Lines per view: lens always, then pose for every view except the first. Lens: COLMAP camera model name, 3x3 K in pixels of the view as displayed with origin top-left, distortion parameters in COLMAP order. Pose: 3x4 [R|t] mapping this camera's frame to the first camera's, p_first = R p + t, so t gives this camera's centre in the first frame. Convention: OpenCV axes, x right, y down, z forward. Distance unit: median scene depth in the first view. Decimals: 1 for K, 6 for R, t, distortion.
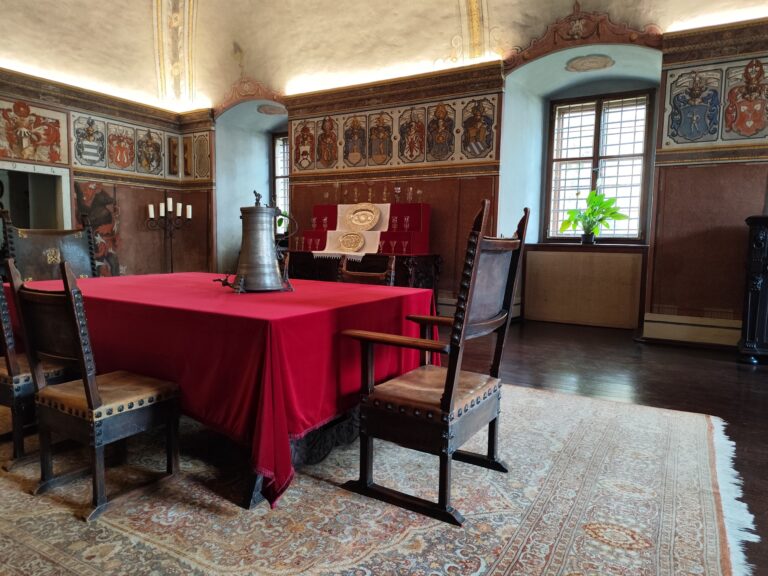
lens RADIAL K [[520.3, 0, 382.5], [0, 520.3, 292.8], [0, 0, 1]] dist [-0.023715, -0.008504]
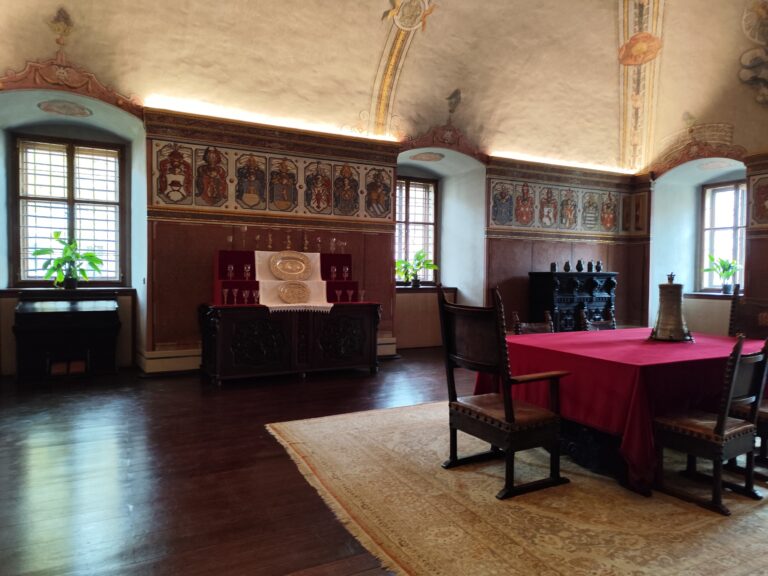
lens RADIAL K [[492.8, 0, 382.9], [0, 492.8, 285.4], [0, 0, 1]] dist [-0.036429, -0.000936]
pose [[0.532945, -0.015518, 0.846007, -0.689303], [0.095784, 0.994512, -0.042097, -0.055762], [-0.840711, 0.103469, 0.531507, 0.385453]]
